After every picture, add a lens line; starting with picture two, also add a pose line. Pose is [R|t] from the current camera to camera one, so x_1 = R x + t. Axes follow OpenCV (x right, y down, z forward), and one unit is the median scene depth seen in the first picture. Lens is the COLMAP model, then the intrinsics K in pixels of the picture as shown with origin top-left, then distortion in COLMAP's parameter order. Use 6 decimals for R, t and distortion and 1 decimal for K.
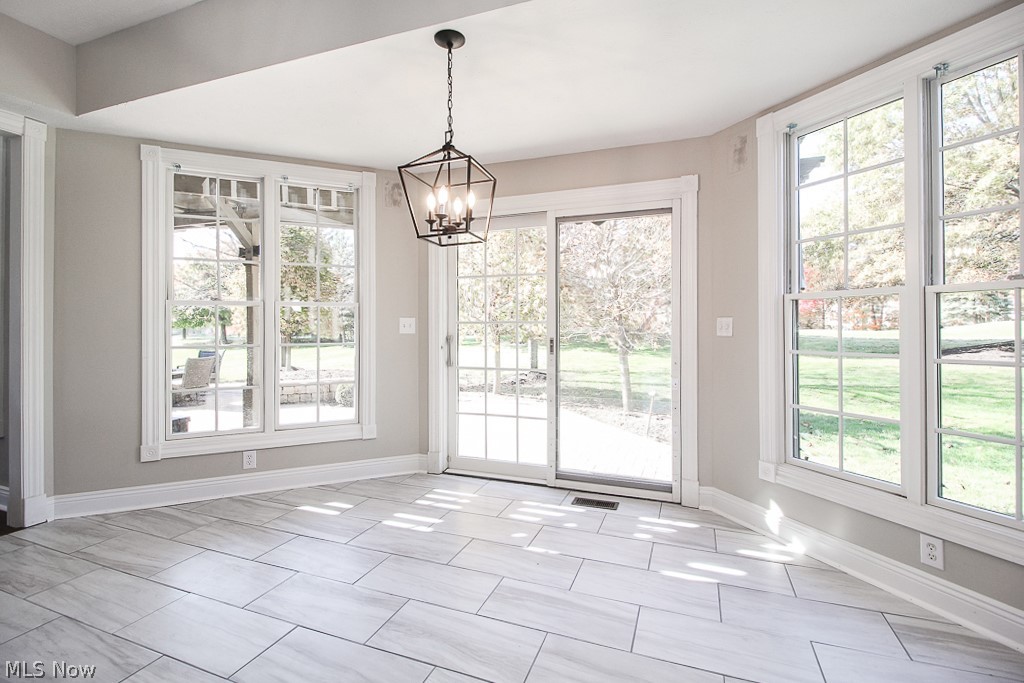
lens RADIAL K [[474.6, 0, 514.4], [0, 474.6, 324.8], [0, 0, 1]] dist [0.000878, -0.003253]
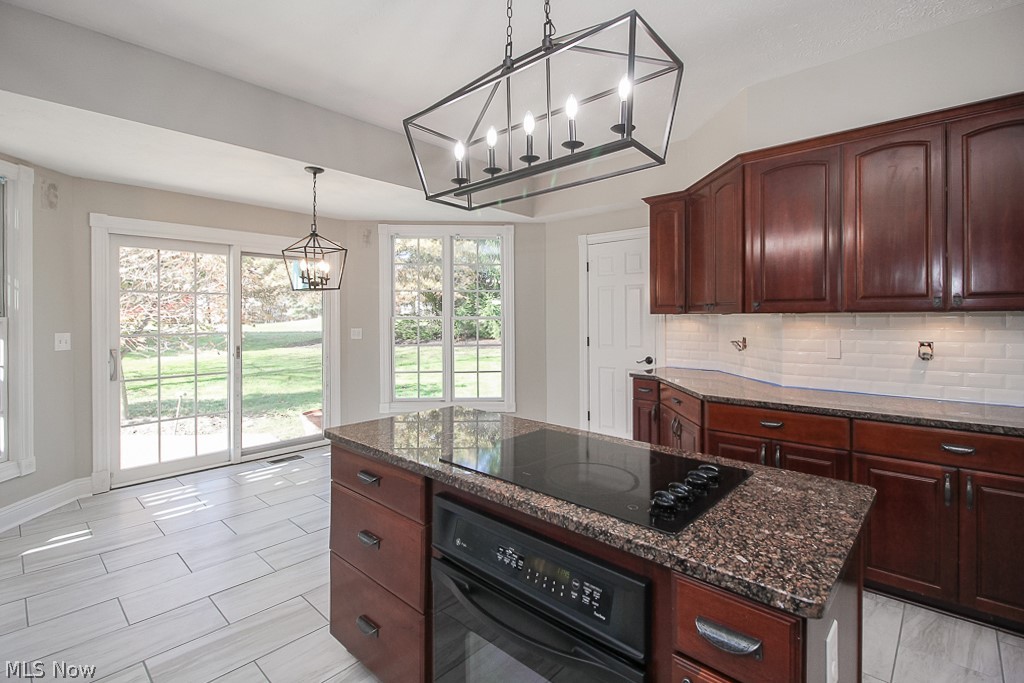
lens RADIAL K [[474.6, 0, 514.6], [0, 474.6, 314.9], [0, 0, 1]] dist [0.000878, -0.003253]
pose [[0.365010, 0.003483, 0.930997, -0.907618], [0.001664, 0.999989, -0.004394, -0.052262], [-0.931002, 0.003153, 0.365000, -0.166332]]
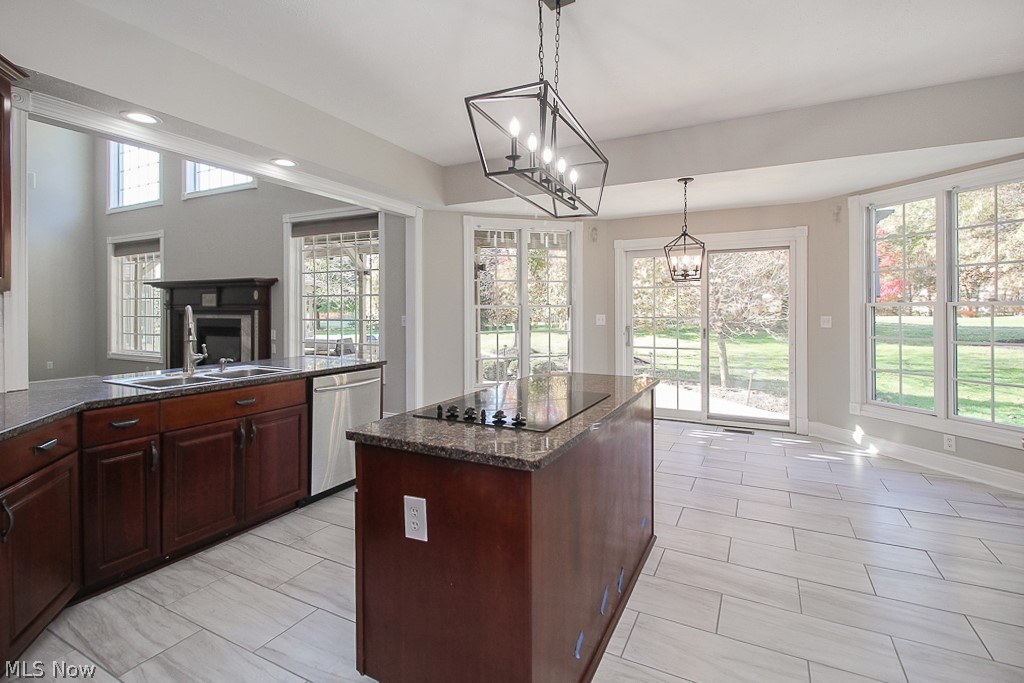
lens RADIAL K [[474.6, 0, 518.9], [0, 474.6, 312.6], [0, 0, 1]] dist [0.000878, -0.003253]
pose [[0.993391, -0.001305, -0.114772, -0.383695], [0.001751, 0.999991, 0.003786, -0.032506], [0.114766, -0.003962, 0.993385, -0.676511]]
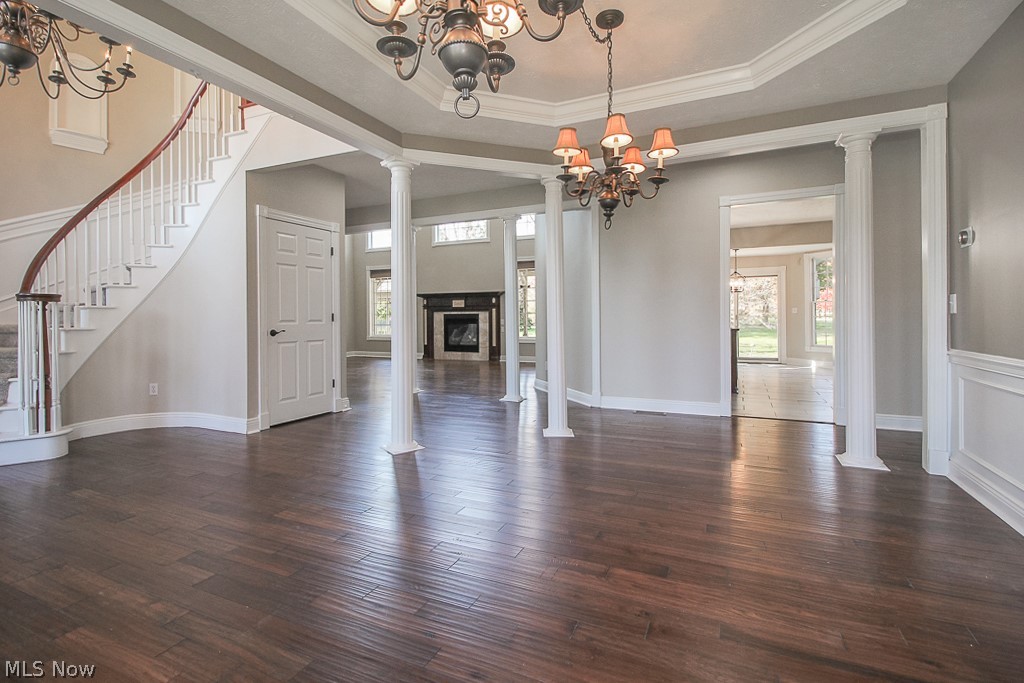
lens RADIAL K [[474.6, 0, 512.7], [0, 474.6, 320.7], [0, 0, 1]] dist [0.000878, -0.003253]
pose [[0.995019, -0.009198, -0.099259, -1.188981], [0.009828, 0.999935, 0.005862, 0.037553], [0.099198, -0.006808, 0.995044, -2.498002]]
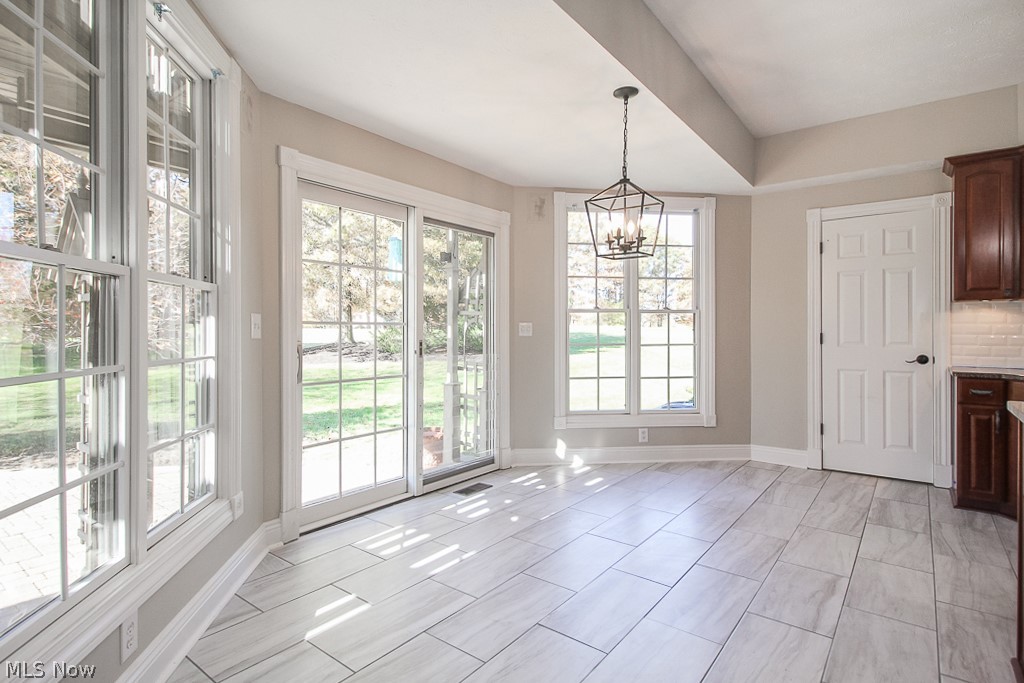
lens RADIAL K [[517.4, 0, 515.7], [0, 517.4, 334.4], [0, 0, 1]] dist [0.018545, -0.000270]
pose [[0.284447, -0.003128, 0.958687, -0.954155], [-0.002144, 0.999990, 0.003899, 0.012531], [-0.958689, -0.003165, 0.284438, 0.560251]]
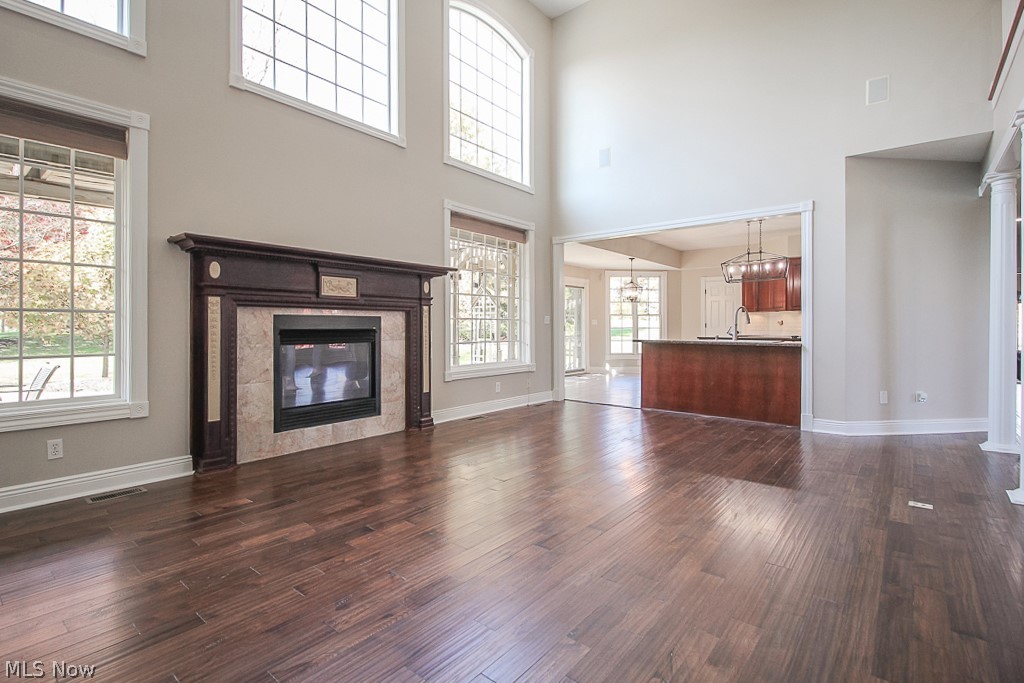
lens RADIAL K [[474.6, 0, 498.4], [0, 474.6, 326.3], [0, 0, 1]] dist [0.000878, -0.003253]
pose [[0.353054, -0.002504, 0.935600, -3.117427], [-0.001772, 0.999993, 0.003346, 0.024867], [-0.935601, -0.002839, 0.353047, 0.365256]]
